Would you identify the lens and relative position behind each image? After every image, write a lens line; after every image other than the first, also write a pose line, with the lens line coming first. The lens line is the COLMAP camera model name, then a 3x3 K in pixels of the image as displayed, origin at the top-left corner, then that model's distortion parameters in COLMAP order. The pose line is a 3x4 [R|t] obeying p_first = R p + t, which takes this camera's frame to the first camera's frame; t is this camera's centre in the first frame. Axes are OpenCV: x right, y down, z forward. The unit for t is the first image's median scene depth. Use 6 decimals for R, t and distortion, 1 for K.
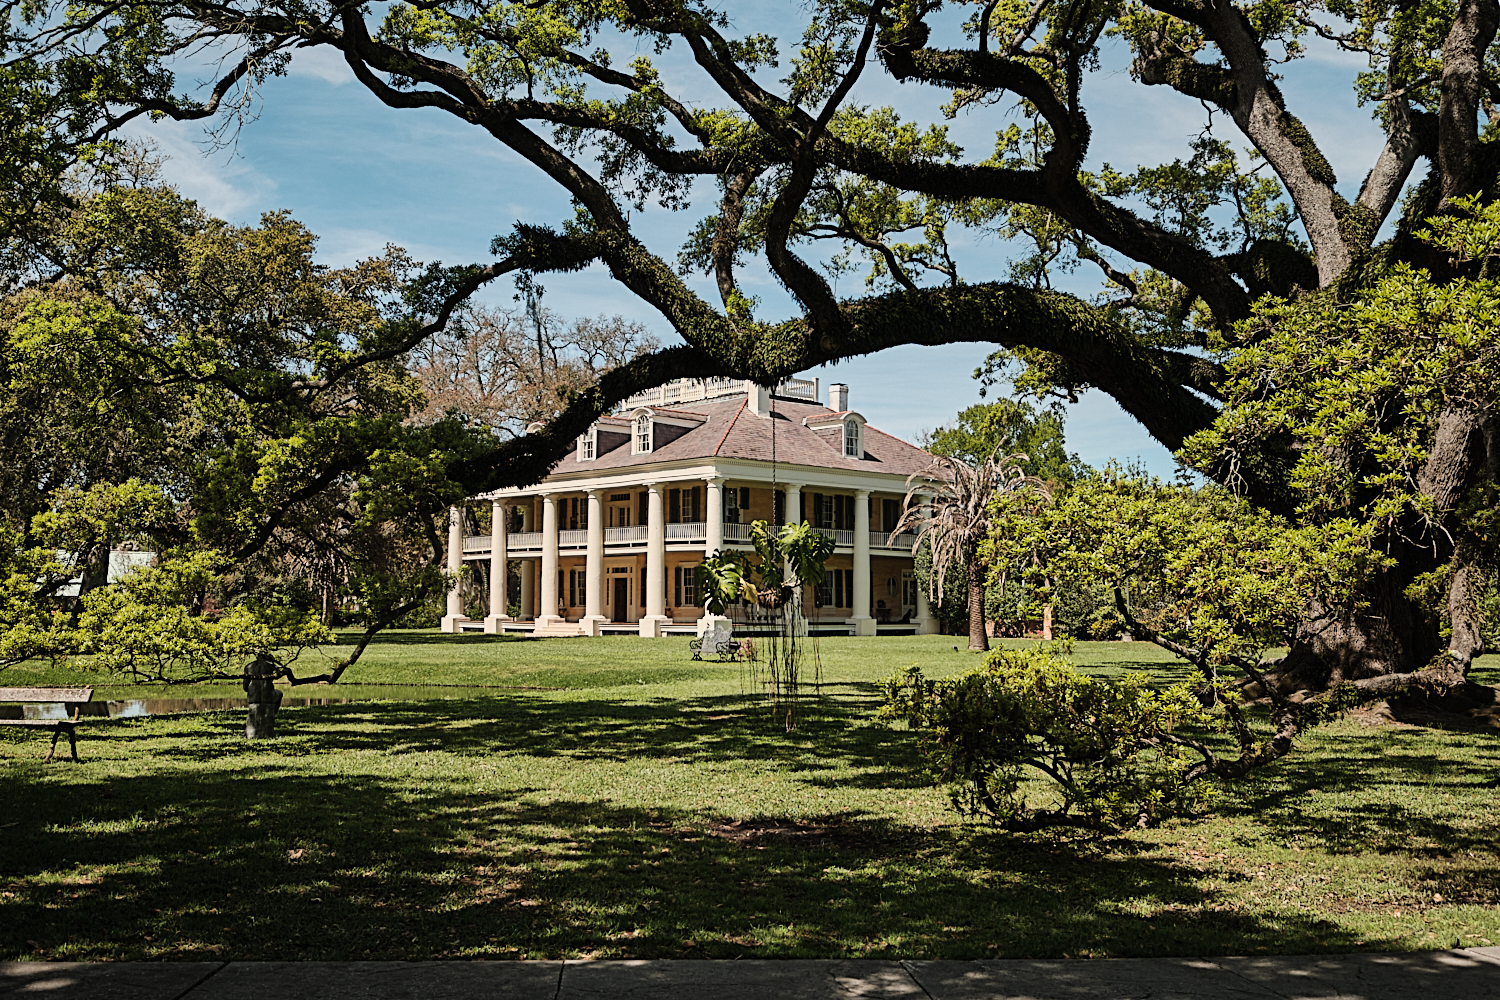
lens RADIAL K [[1538.0, 0, 748.3], [0, 1538.0, 501.3], [0, 0, 1]] dist [-0.003530, 0.000000]
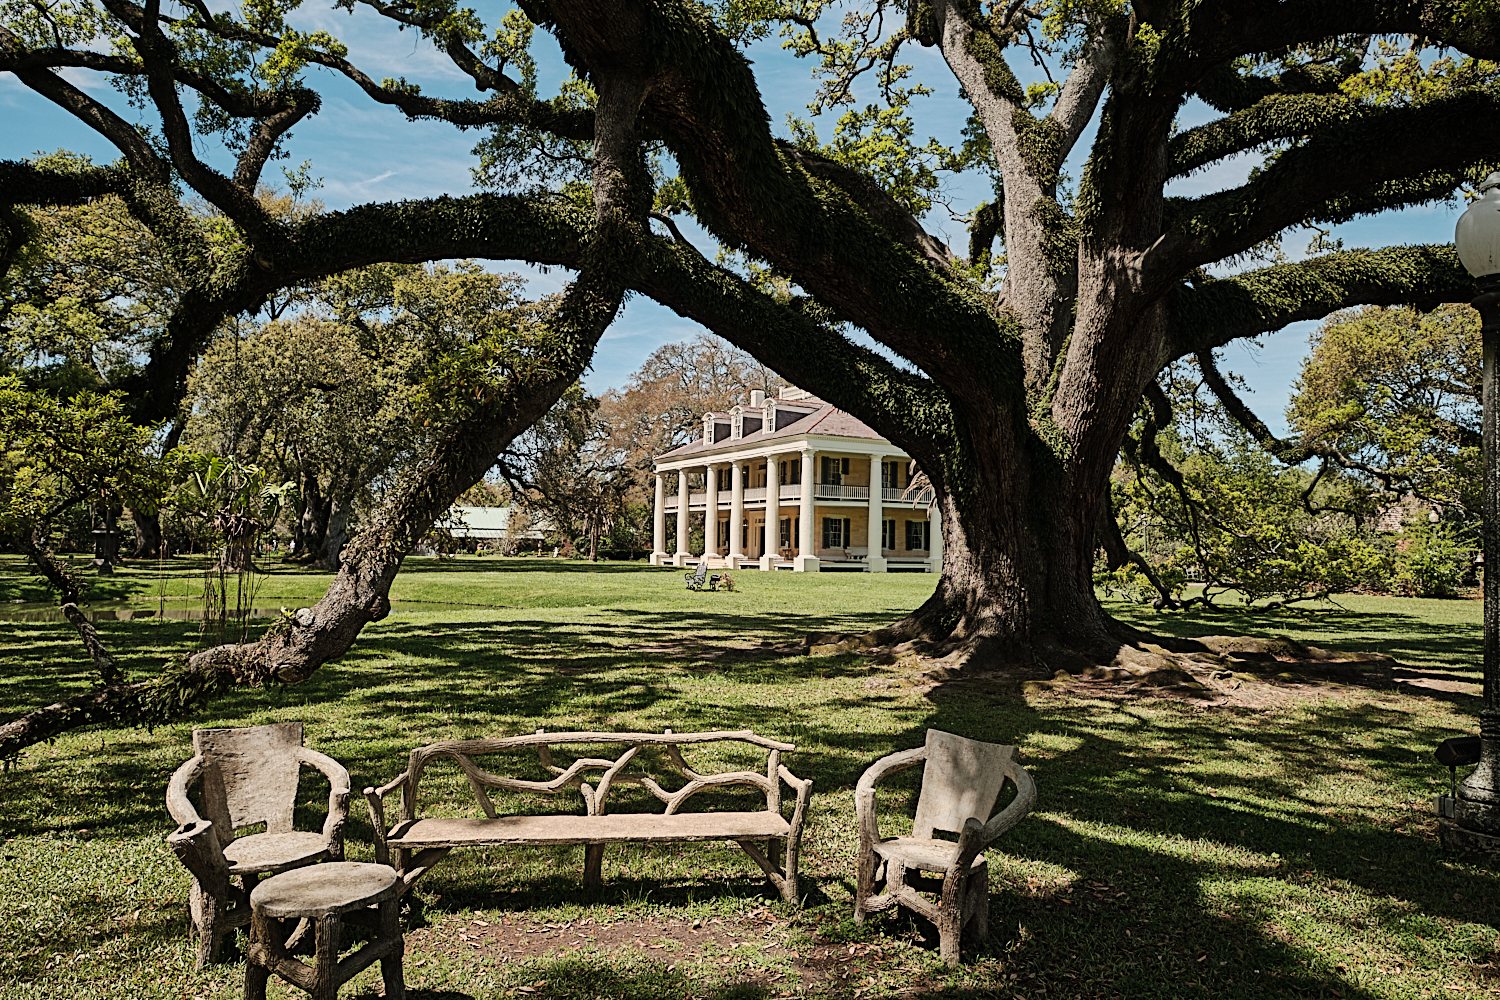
lens RADIAL K [[1040.7, 0, 749.4], [0, 1040.7, 495.6], [0, 0, 1]] dist [-0.008615, -0.002087]
pose [[0.971453, -0.000284, -0.237233, 0.135301], [0.004206, 0.999863, 0.016027, 0.009073], [0.237196, -0.016568, 0.971321, 0.124322]]
